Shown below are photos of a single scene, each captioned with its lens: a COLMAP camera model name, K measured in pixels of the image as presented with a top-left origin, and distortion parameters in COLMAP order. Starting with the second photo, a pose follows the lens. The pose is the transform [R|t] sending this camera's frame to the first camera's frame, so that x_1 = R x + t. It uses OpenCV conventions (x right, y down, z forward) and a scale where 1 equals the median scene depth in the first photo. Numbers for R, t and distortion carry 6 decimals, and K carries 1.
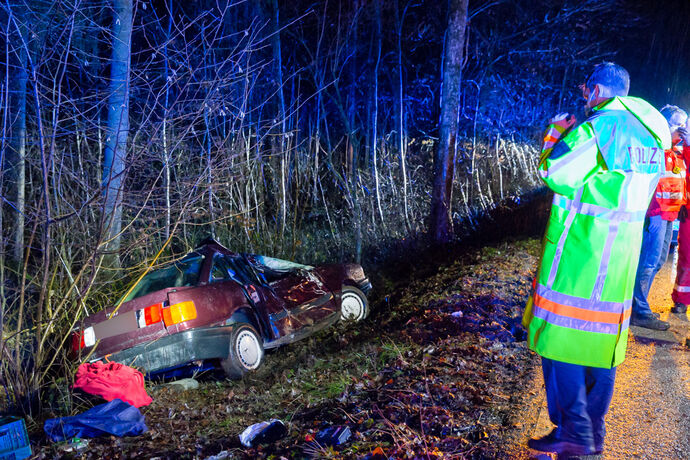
lens RADIAL K [[800.9, 0, 345.8], [0, 800.9, 227.6], [0, 0, 1]] dist [0.140775, 0.000000]
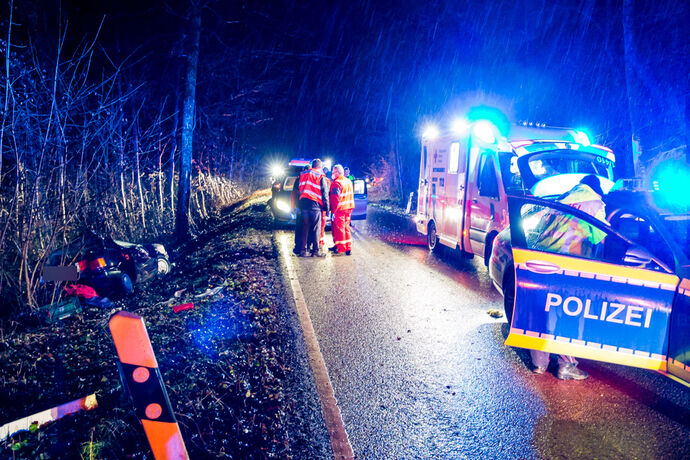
lens RADIAL K [[674.6, 0, 342.1], [0, 674.6, 235.5], [0, 0, 1]] dist [0.001587, 0.000000]
pose [[0.905362, -0.044433, 0.422310, -0.270952], [0.050559, 0.998716, -0.003310, 0.054269], [-0.421620, 0.024348, 0.906446, -0.581294]]
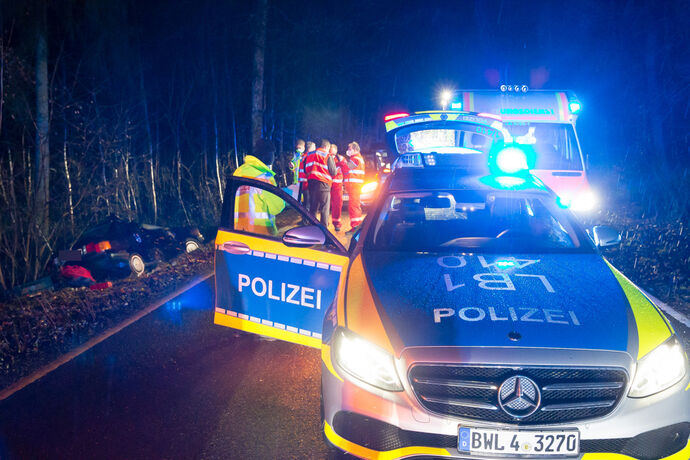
lens RADIAL K [[729.8, 0, 343.9], [0, 729.8, 232.5], [0, 0, 1]] dist [0.051044, 0.000000]
pose [[0.984166, -0.060228, 0.166706, 0.073544], [0.060313, 0.998169, 0.004559, 0.074695], [-0.166675, 0.005568, 0.985996, -0.753996]]
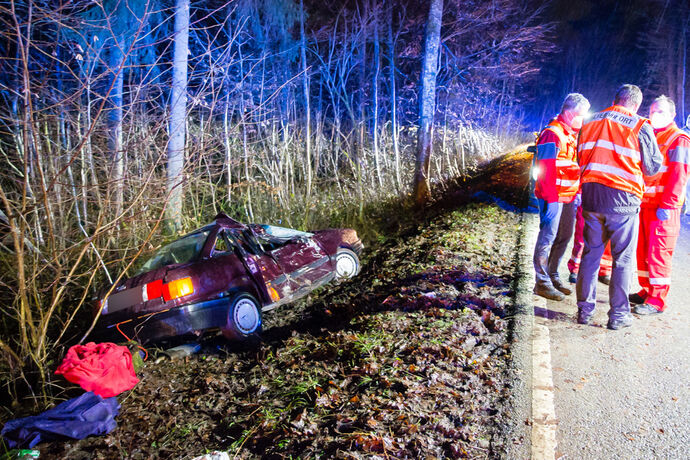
lens RADIAL K [[498.4, 0, 364.2], [0, 498.4, 213.5], [0, 0, 1]] dist [-0.064551, 0.004437]
pose [[0.999993, -0.003734, -0.000935, 0.036797], [0.003786, 0.998019, 0.062795, -0.028040], [0.000698, -0.062798, 0.998026, 0.250670]]
